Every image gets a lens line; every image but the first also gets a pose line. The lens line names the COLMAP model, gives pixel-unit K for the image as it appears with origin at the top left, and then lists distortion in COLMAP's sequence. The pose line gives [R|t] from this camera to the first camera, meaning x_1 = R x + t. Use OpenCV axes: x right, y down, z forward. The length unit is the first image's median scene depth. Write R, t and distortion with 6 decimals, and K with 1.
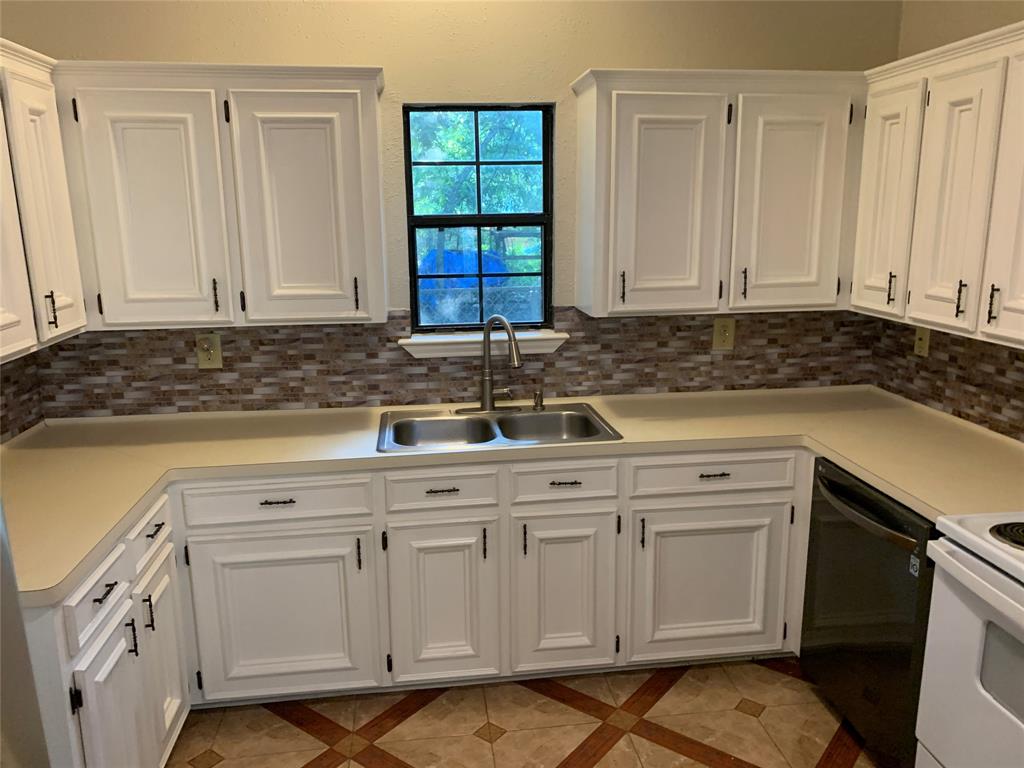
lens RADIAL K [[772.0, 0, 512.0], [0, 772.0, 384.0], [0, 0, 1]] dist [0.042614, -0.070298]
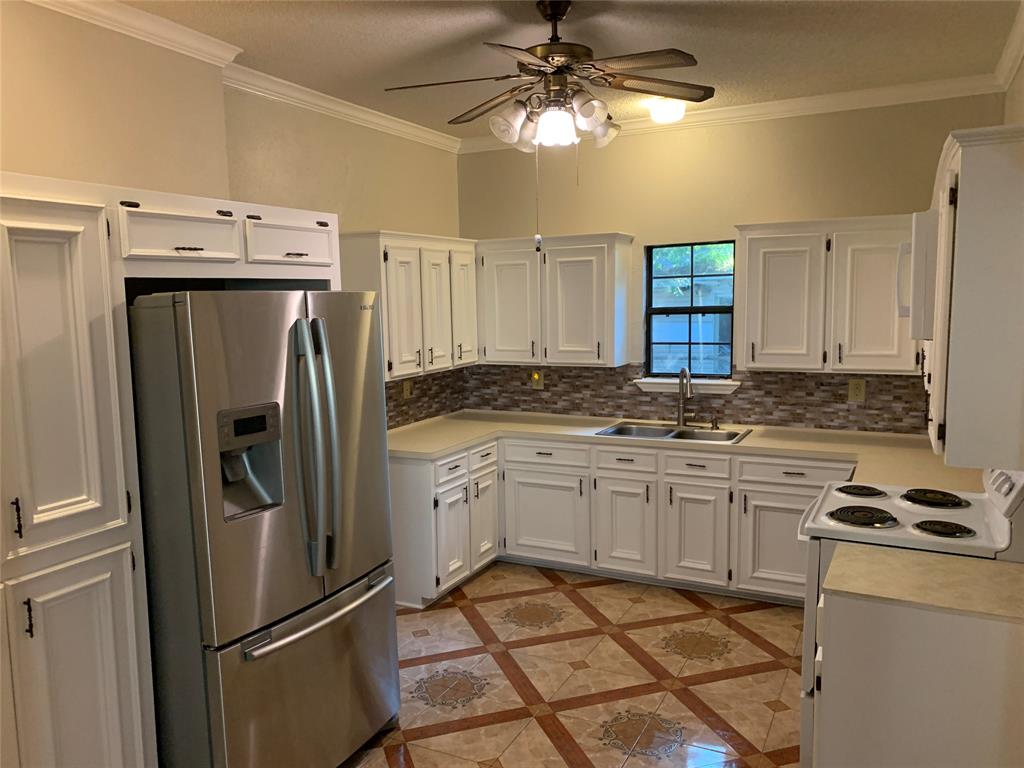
lens RADIAL K [[772.0, 0, 512.0], [0, 772.0, 384.0], [0, 0, 1]] dist [0.042614, -0.070298]
pose [[0.828576, 0.057715, -0.556894, 0.589867], [-0.110202, 0.992026, -0.061154, 0.087802], [0.548924, 0.112042, 0.828329, -0.569094]]
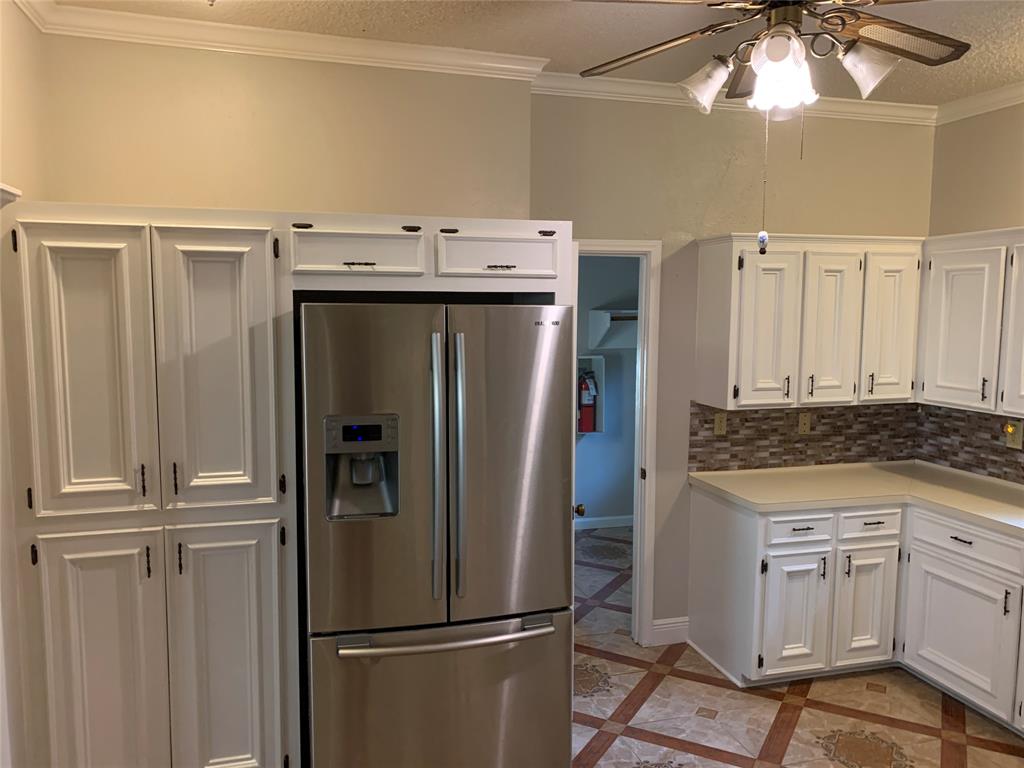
lens RADIAL K [[784.1, 0, 513.6], [0, 784.1, 389.5], [0, 0, 1]] dist [0.062592, -0.077436]
pose [[0.154390, 0.114142, -0.981395, 0.768809], [-0.219787, 0.972383, 0.078518, -0.035808], [0.963254, 0.203576, 0.175213, -0.053399]]
